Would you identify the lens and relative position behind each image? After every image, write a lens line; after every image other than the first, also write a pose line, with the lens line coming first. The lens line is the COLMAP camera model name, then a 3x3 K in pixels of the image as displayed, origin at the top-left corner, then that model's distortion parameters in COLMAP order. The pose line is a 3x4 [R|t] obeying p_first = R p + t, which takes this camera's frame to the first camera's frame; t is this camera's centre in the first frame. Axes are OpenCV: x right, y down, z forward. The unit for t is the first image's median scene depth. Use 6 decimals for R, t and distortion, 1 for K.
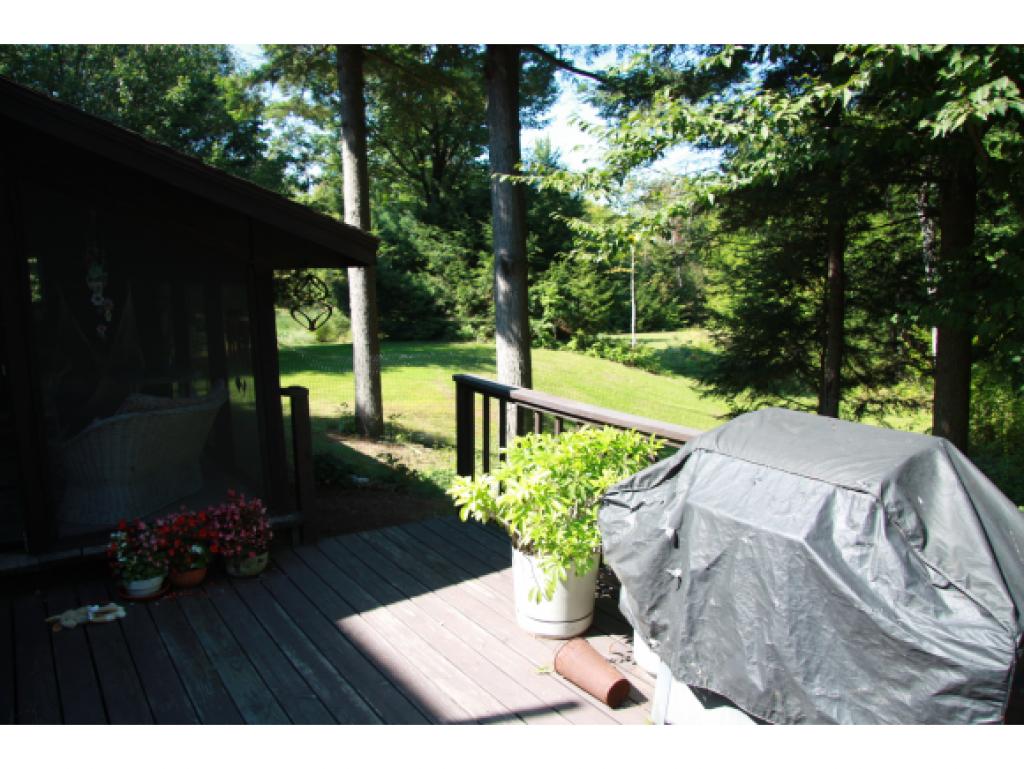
lens RADIAL K [[797.5, 0, 503.4], [0, 797.5, 386.6], [0, 0, 1]] dist [-0.149685, 0.085678]
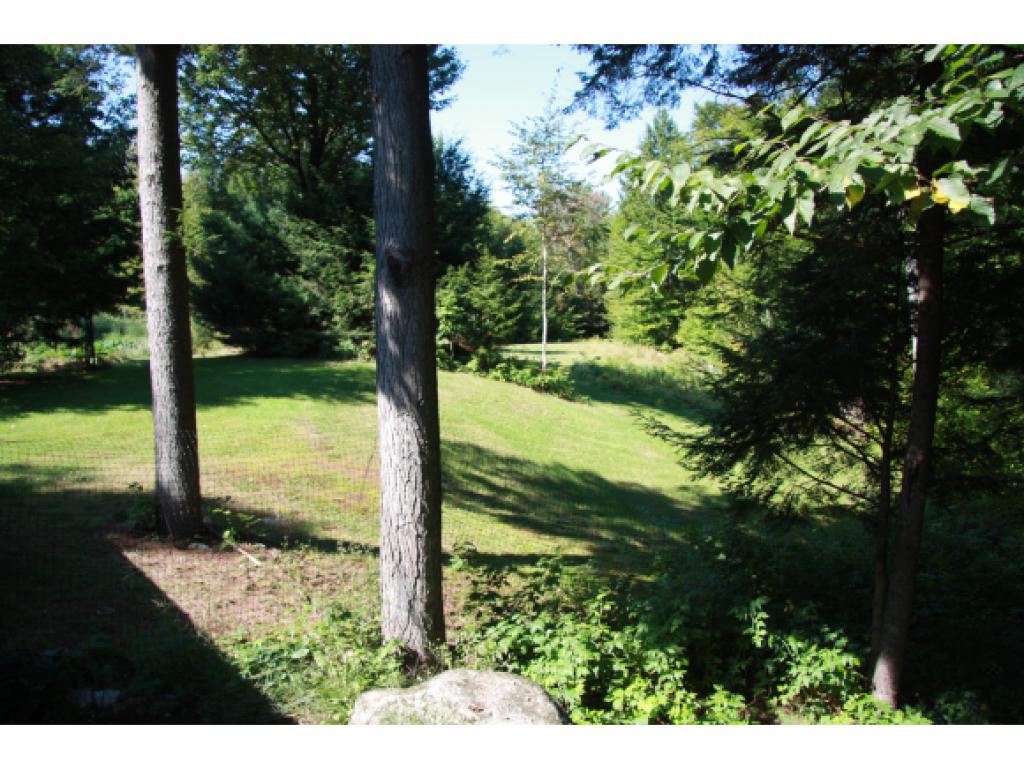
lens RADIAL K [[797.5, 0, 511.9], [0, 797.5, 381.9], [0, 0, 1]] dist [-0.149685, 0.085678]
pose [[0.988415, 0.008437, 0.151543, 0.000014], [-0.006580, 0.999897, -0.012751, -0.024152], [-0.151635, 0.011606, 0.988368, 0.159387]]
